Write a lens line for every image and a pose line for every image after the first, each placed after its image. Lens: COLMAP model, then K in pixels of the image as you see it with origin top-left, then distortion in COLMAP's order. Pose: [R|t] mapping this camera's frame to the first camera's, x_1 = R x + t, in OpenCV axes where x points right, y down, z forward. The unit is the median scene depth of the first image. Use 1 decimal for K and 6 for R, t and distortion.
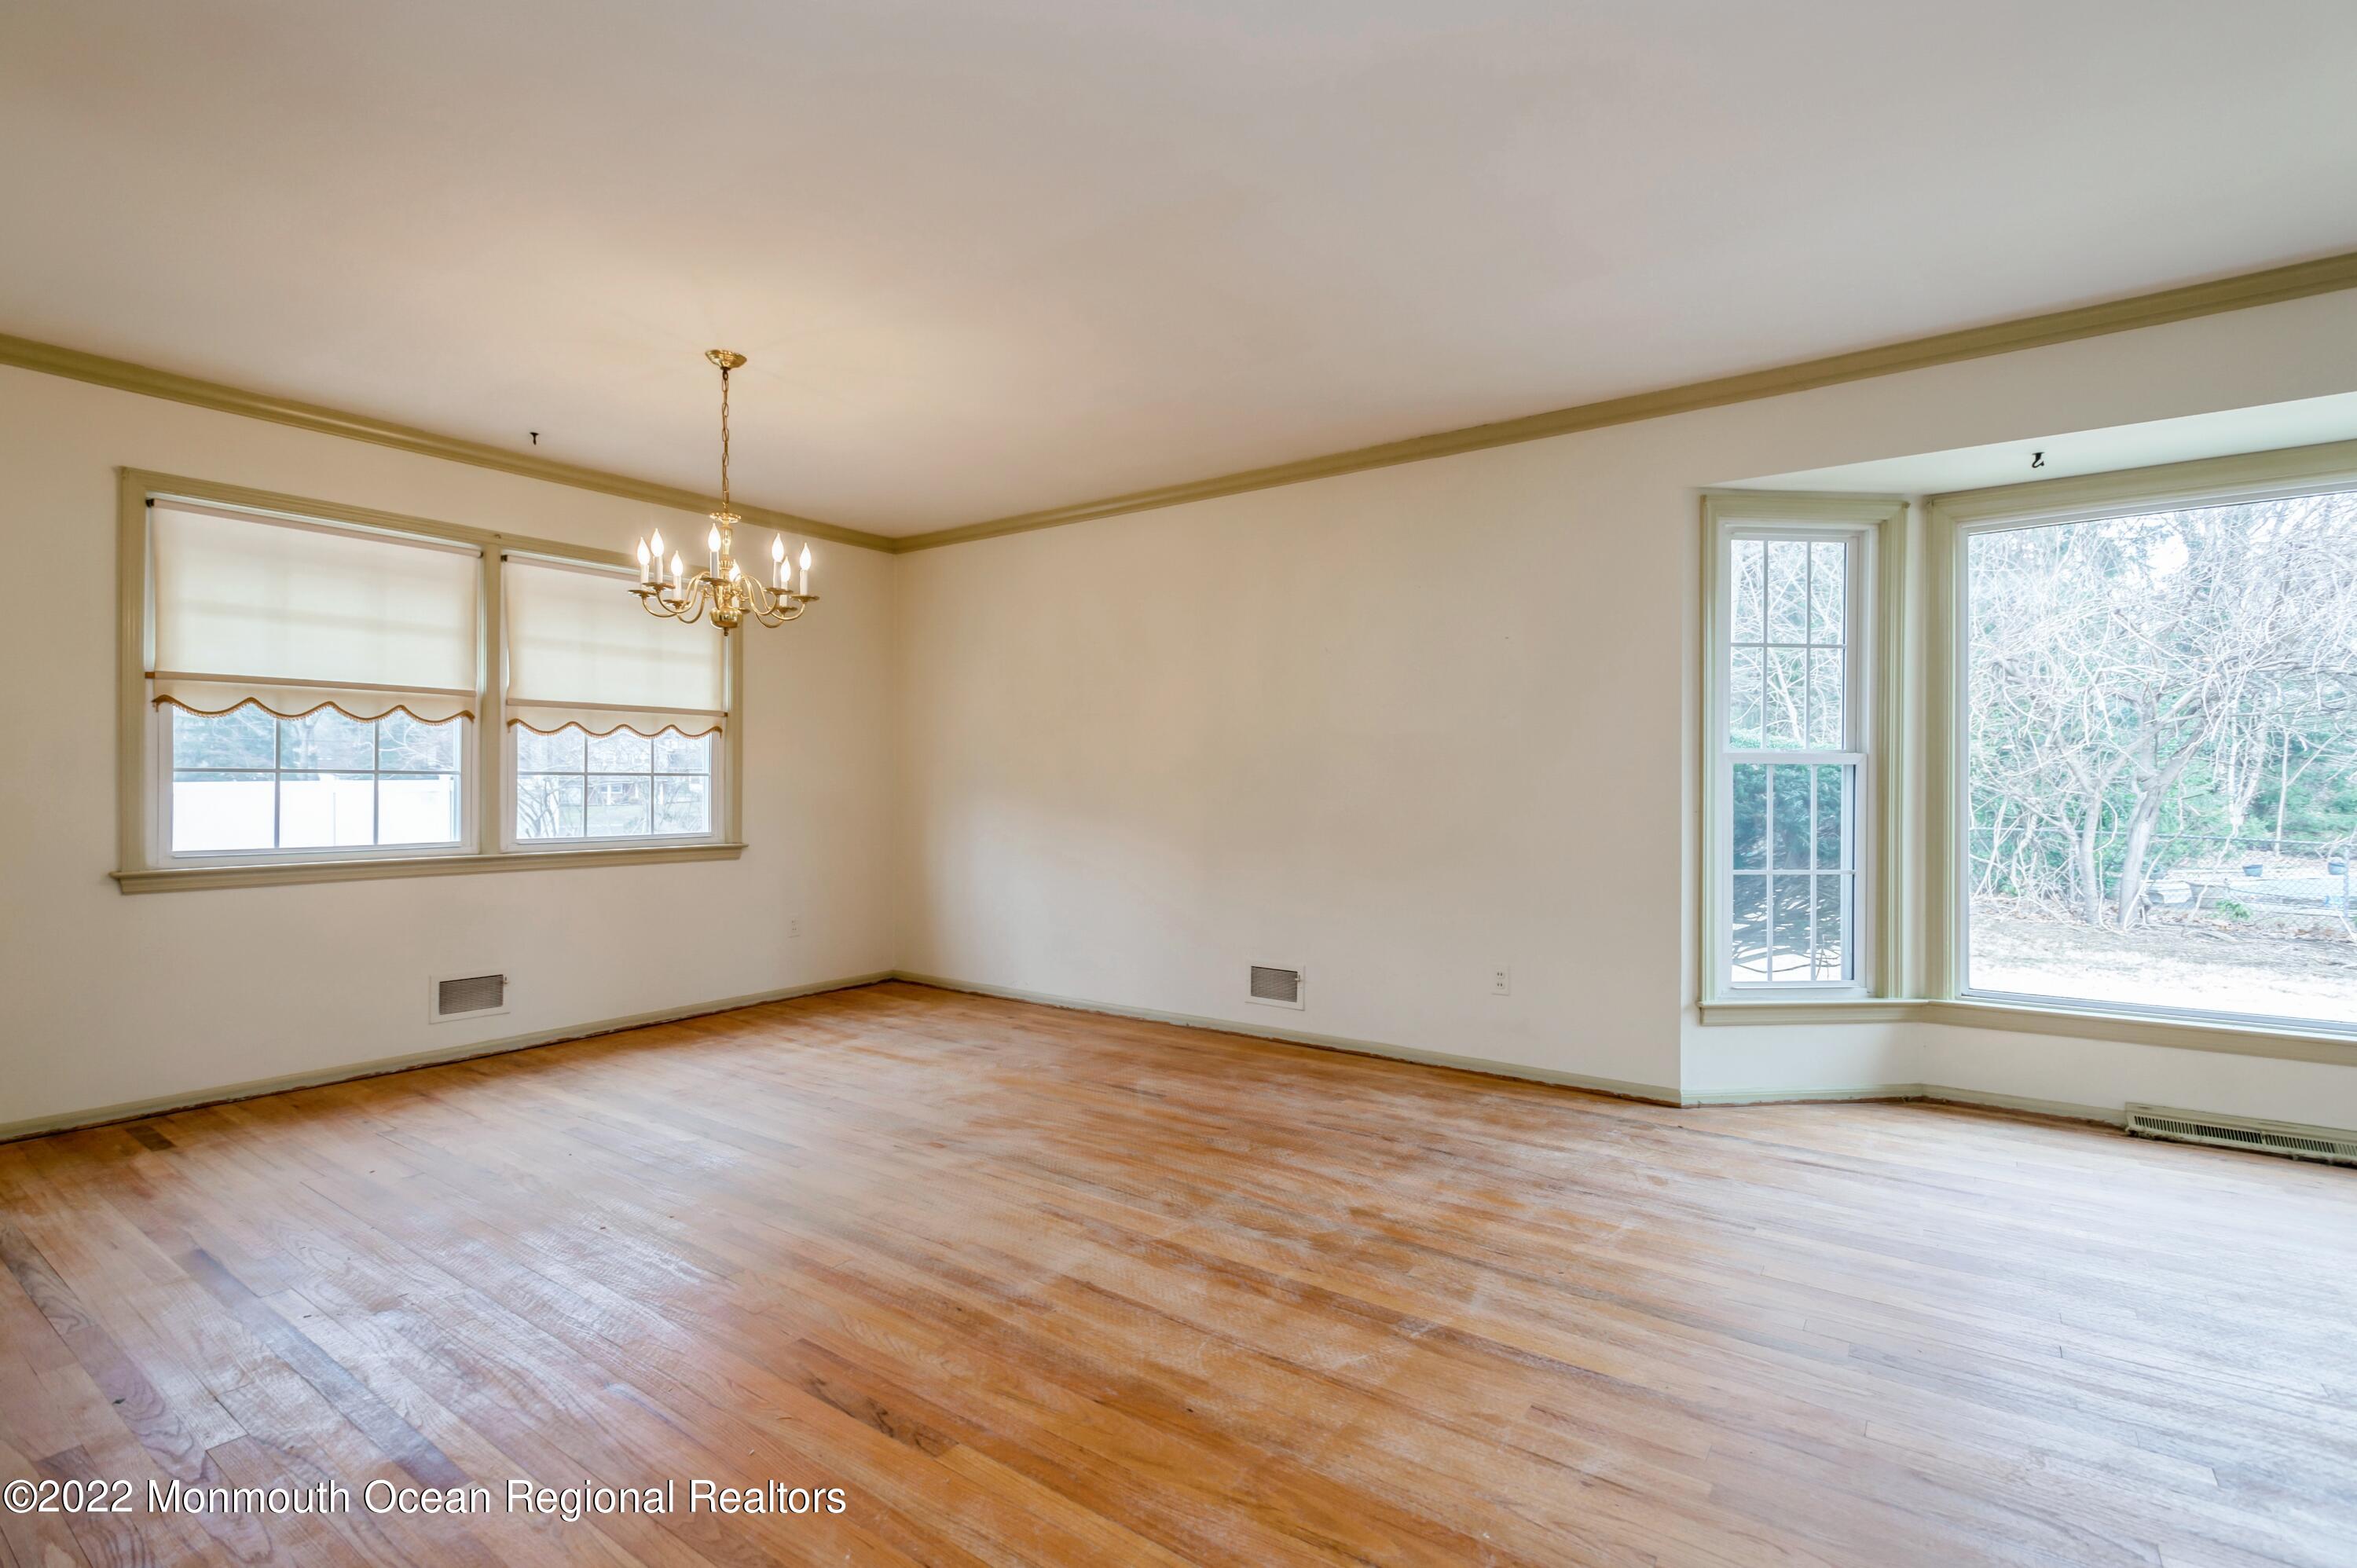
lens RADIAL K [[1107.5, 0, 1189.5], [0, 1107.5, 788.2], [0, 0, 1]] dist [0.018930, -0.009961]
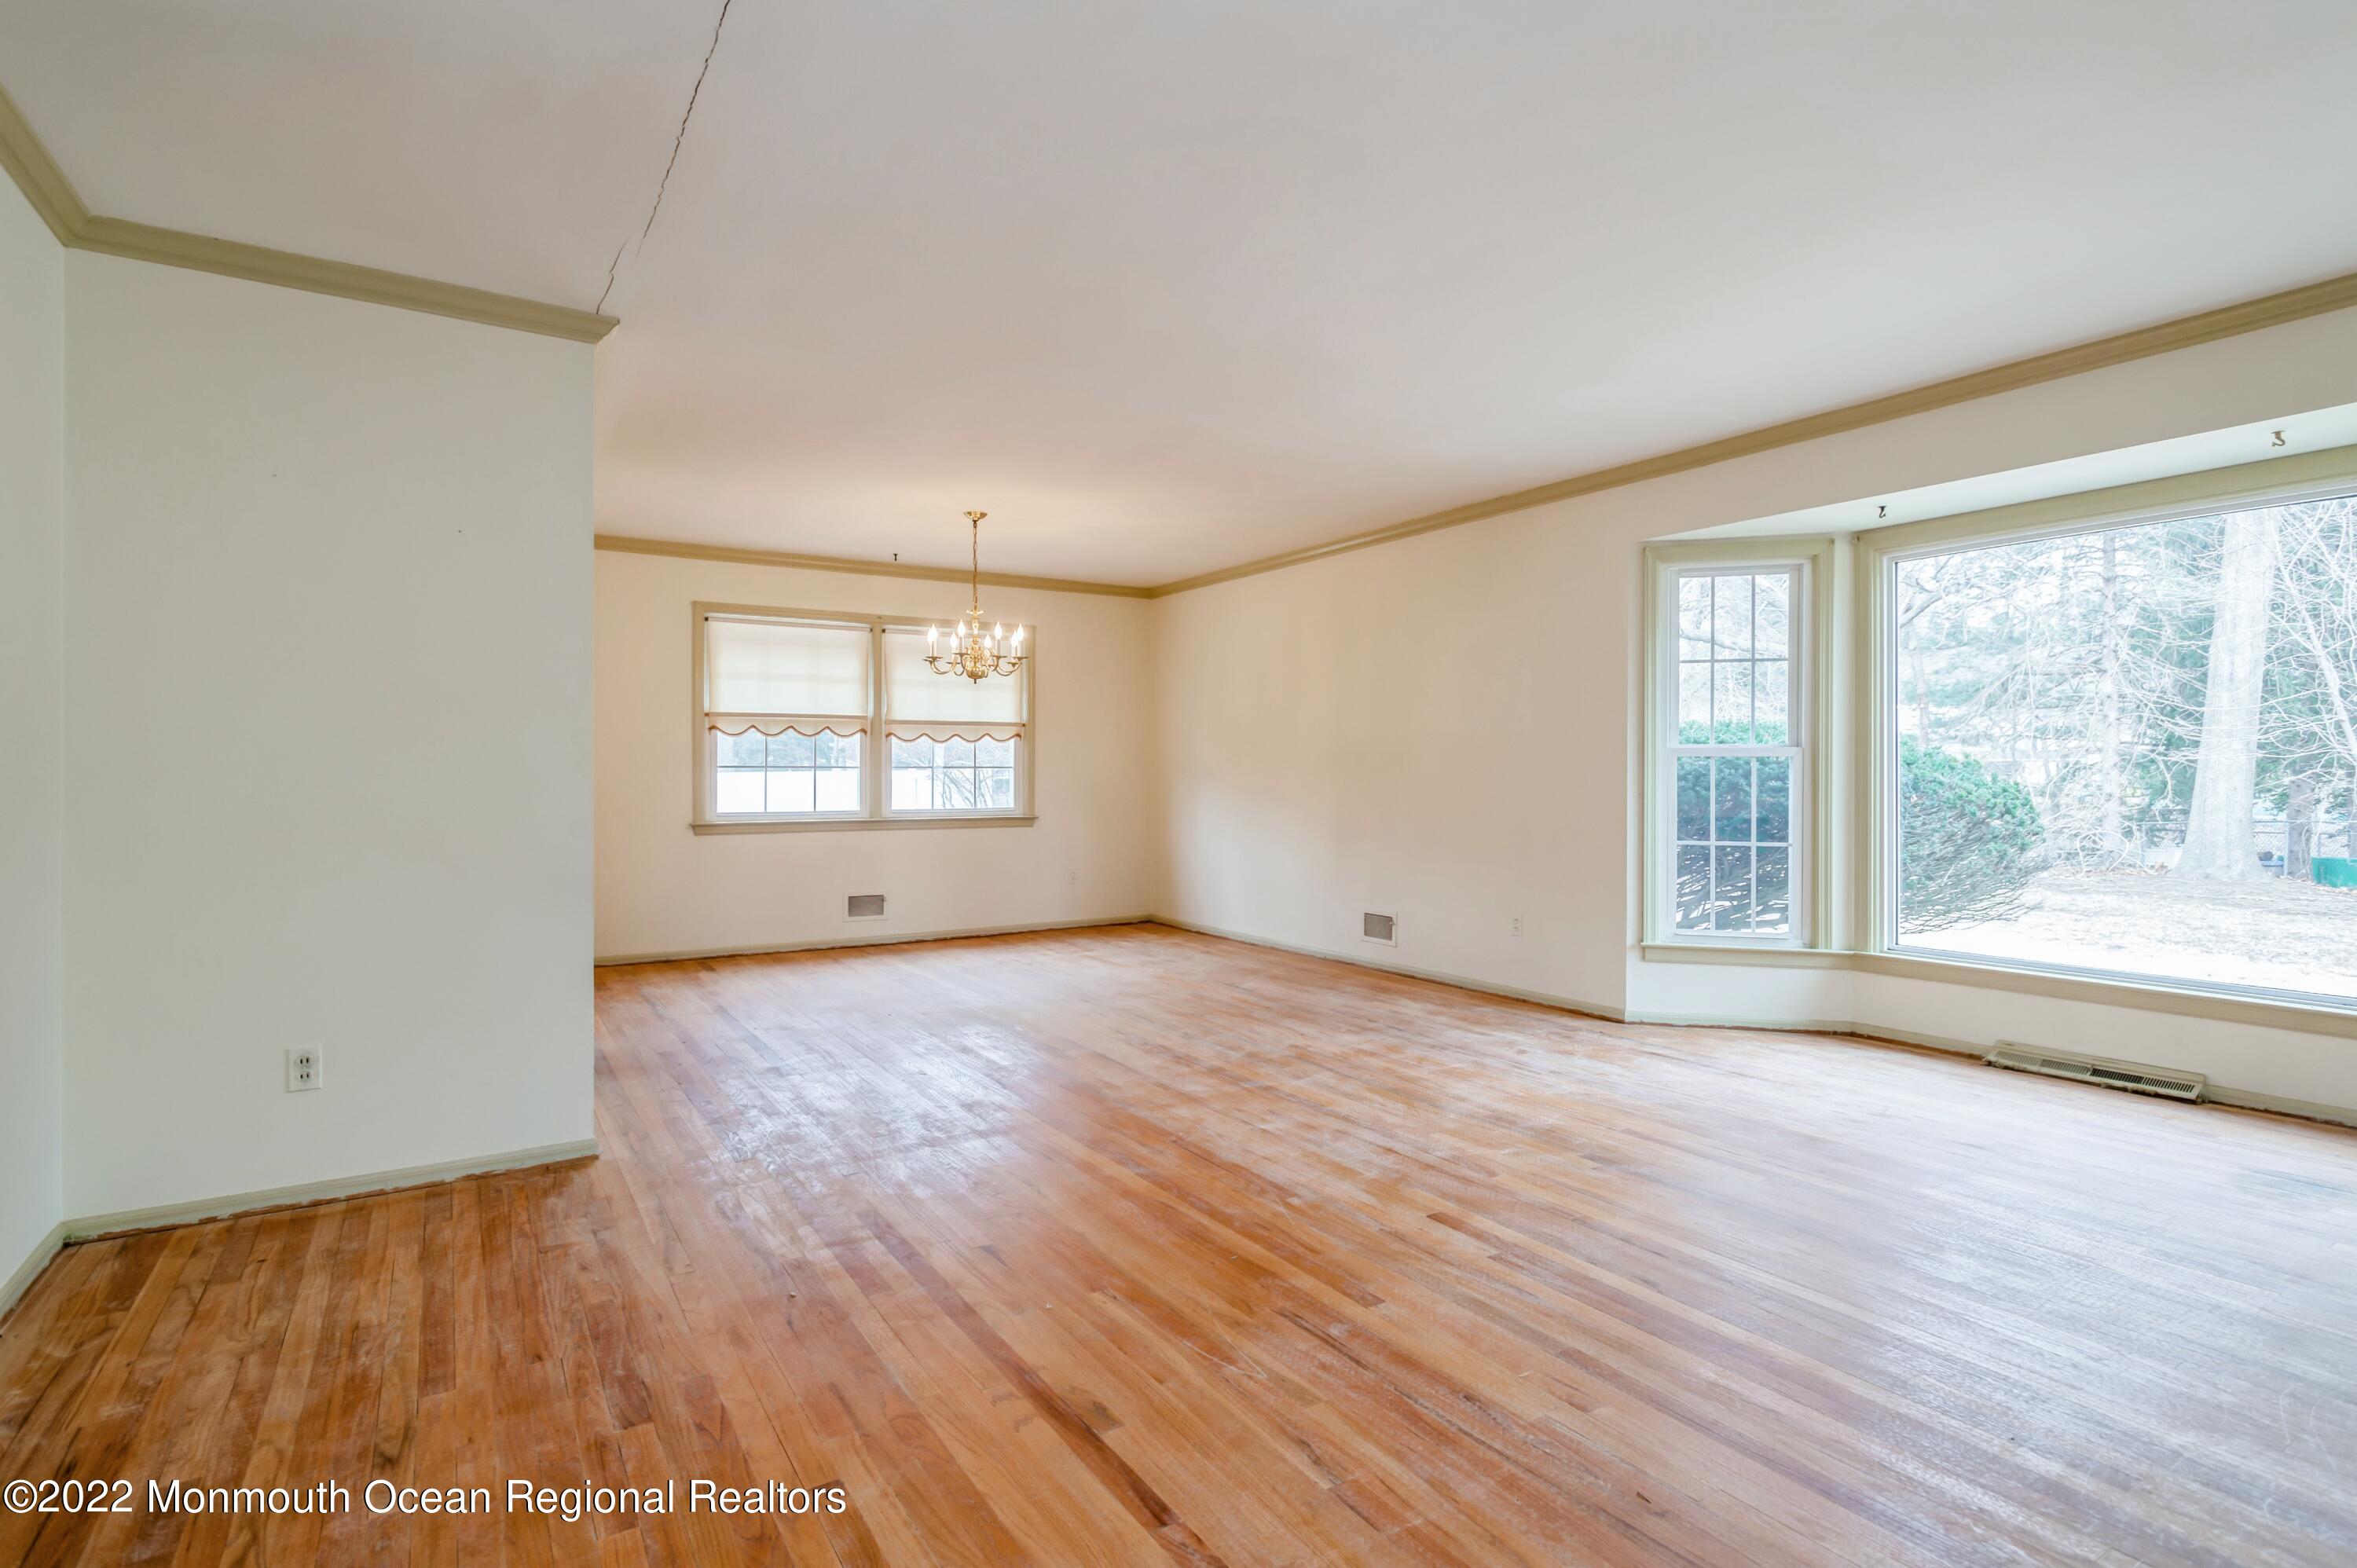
lens RADIAL K [[1135.5, 0, 1174.8], [0, 1135.5, 778.7], [0, 0, 1]] dist [-0.011199, -0.000463]
pose [[0.929128, -0.000500, -0.369758, 0.423234], [0.001616, 0.999995, 0.002709, -0.001261], [0.369754, -0.003115, 0.929124, -0.397918]]
